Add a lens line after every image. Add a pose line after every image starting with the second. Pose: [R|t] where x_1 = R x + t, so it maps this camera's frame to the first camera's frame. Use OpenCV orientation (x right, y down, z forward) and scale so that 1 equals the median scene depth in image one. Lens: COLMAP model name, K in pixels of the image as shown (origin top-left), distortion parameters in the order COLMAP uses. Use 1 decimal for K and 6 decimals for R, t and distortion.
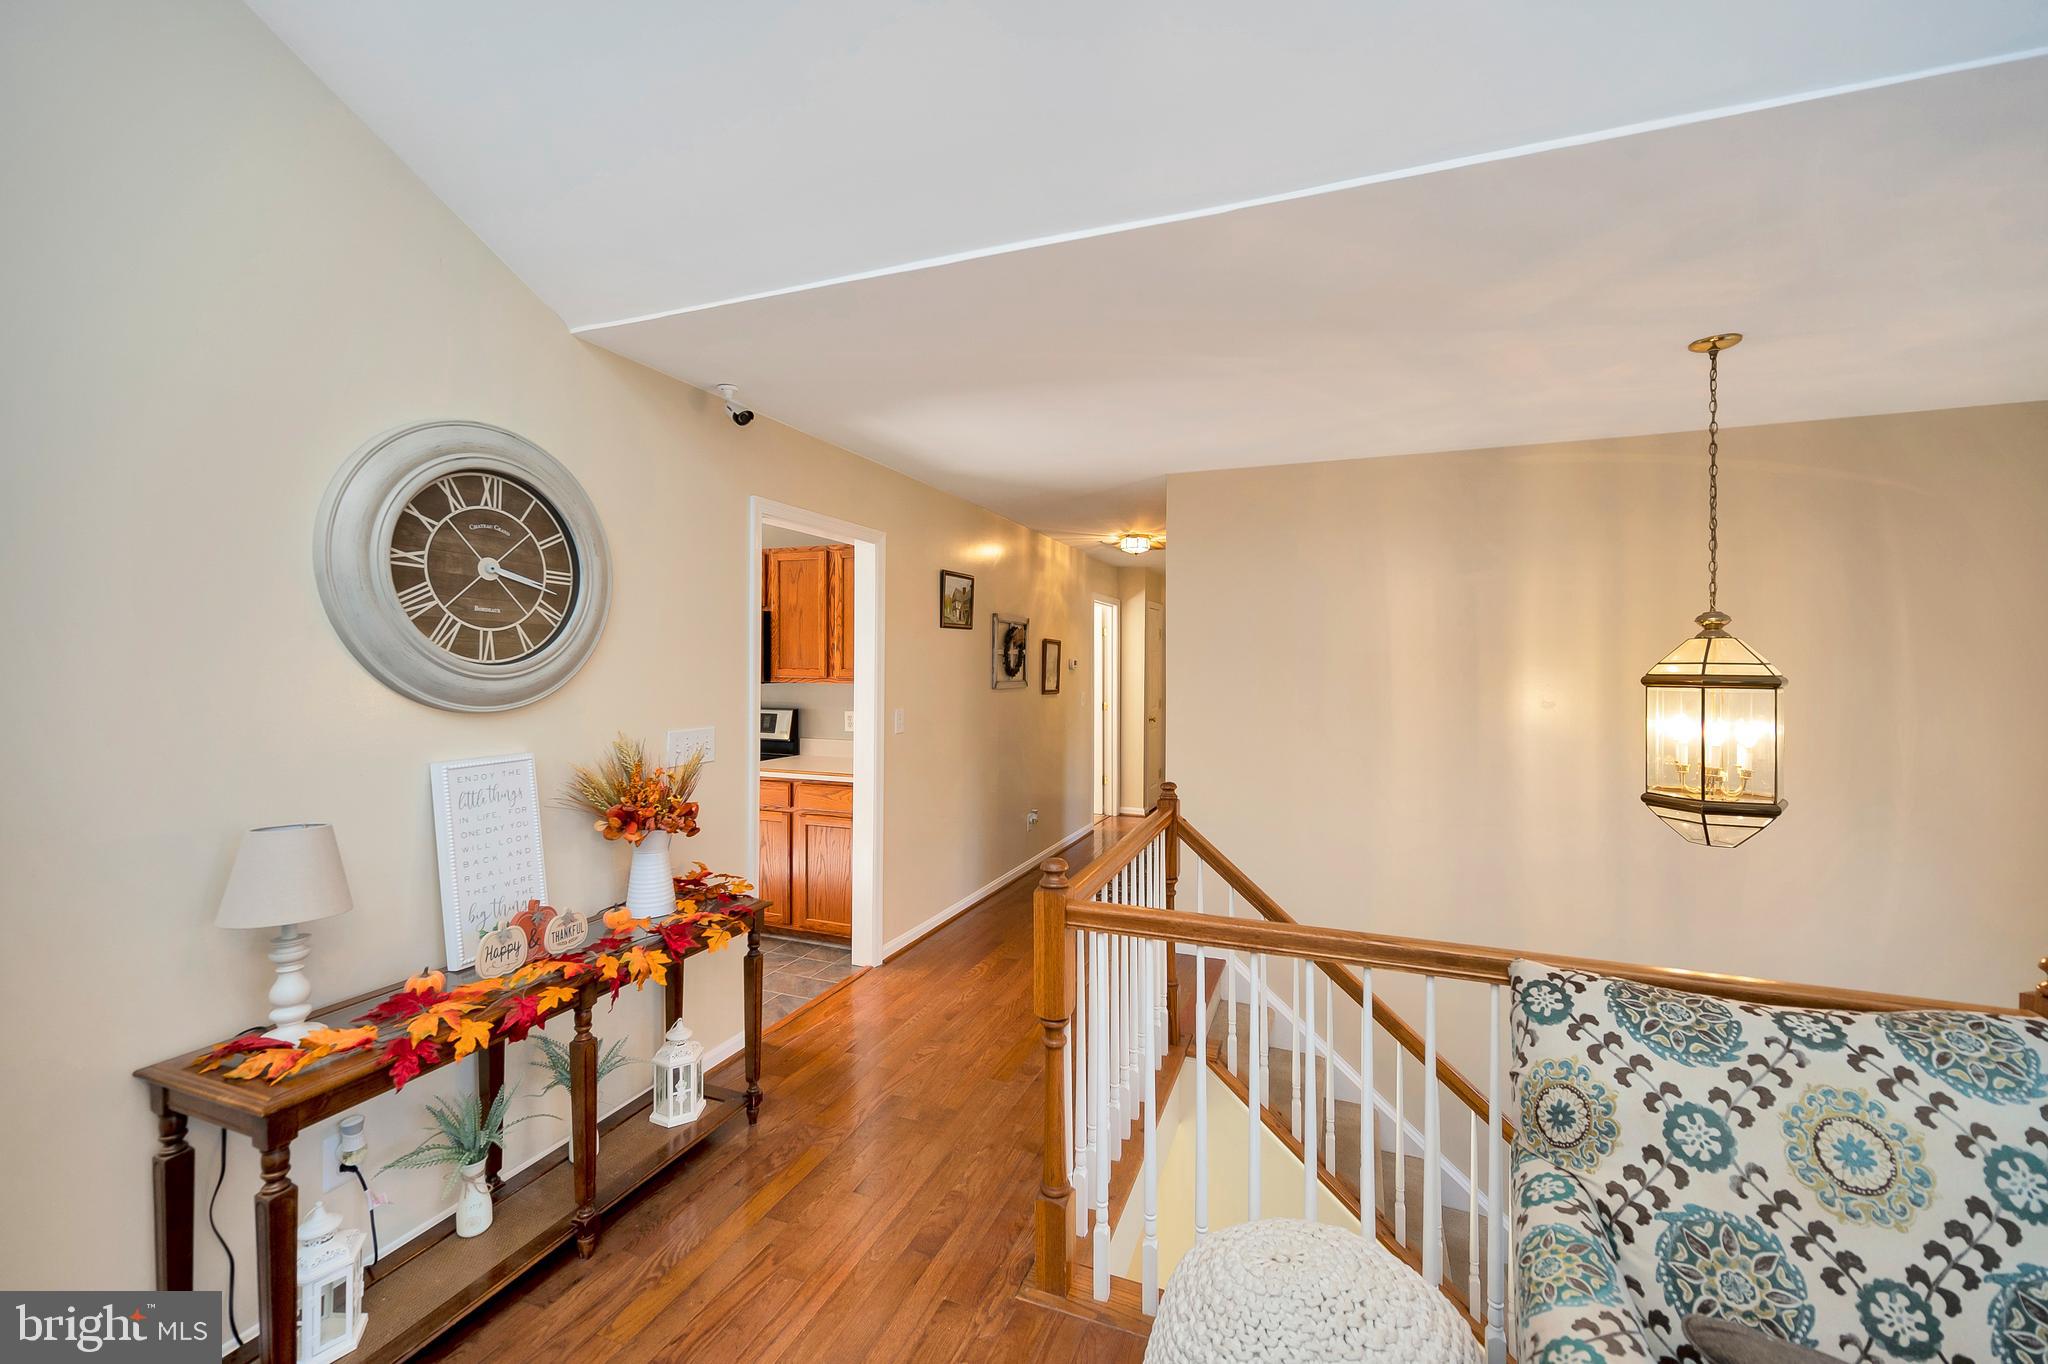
lens RADIAL K [[806.8, 0, 1021.7], [0, 806.8, 663.6], [0, 0, 1]] dist [0.000354, 0.000598]
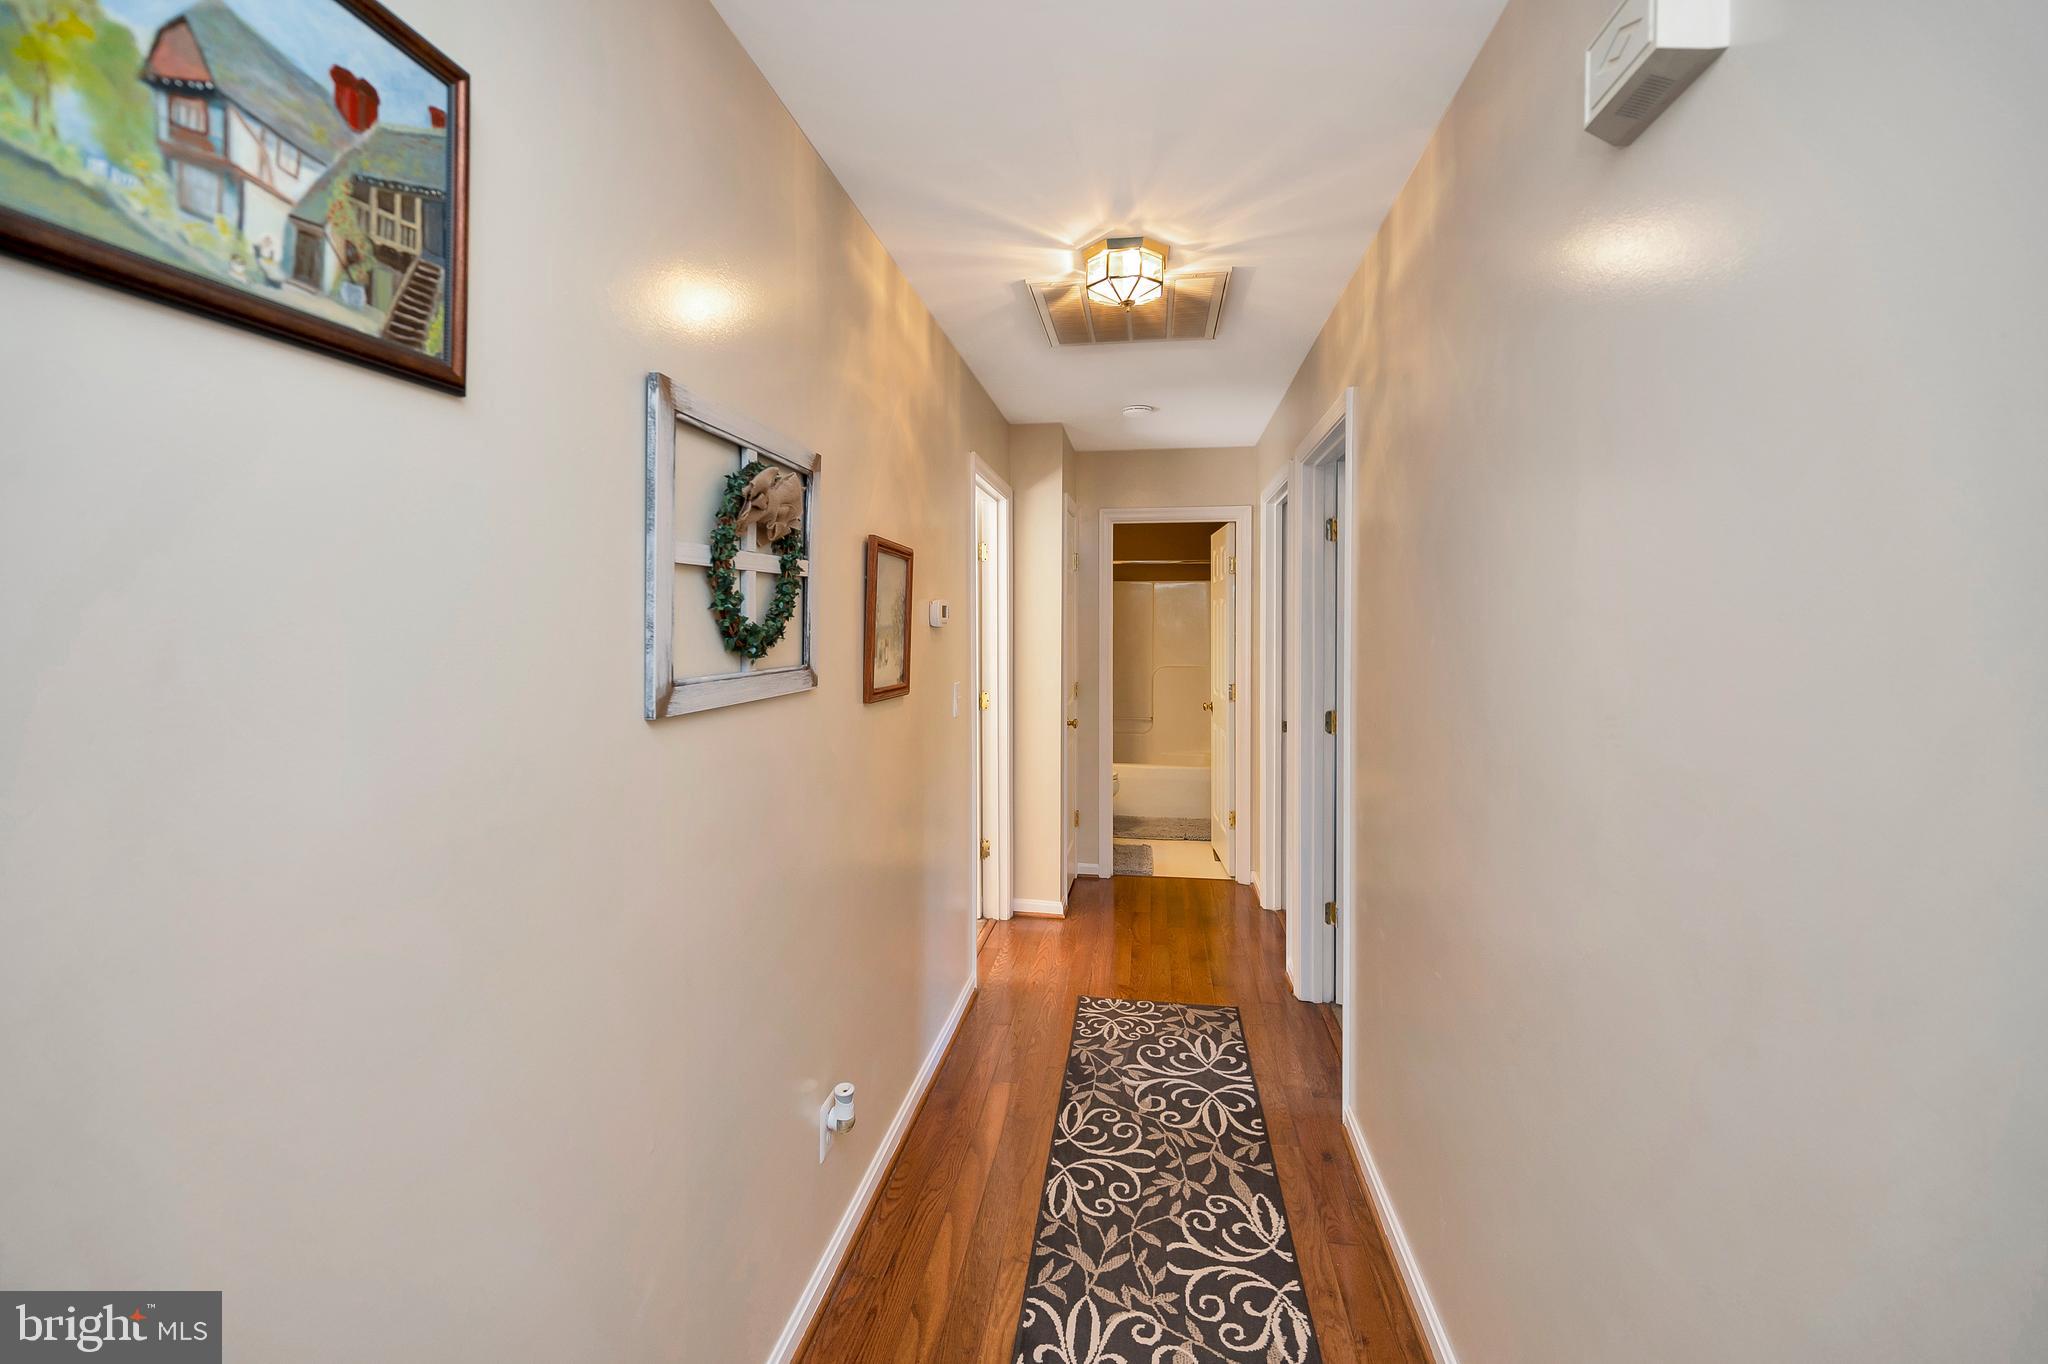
lens RADIAL K [[838.2, 0, 1037.0], [0, 838.2, 625.9], [0, 0, 1]] dist [-0.000439, 0.000007]
pose [[0.968879, -0.007266, 0.247429, 0.008544], [0.005311, 0.999949, 0.008569, 0.003168], [-0.247479, -0.006988, 0.968868, 0.633129]]
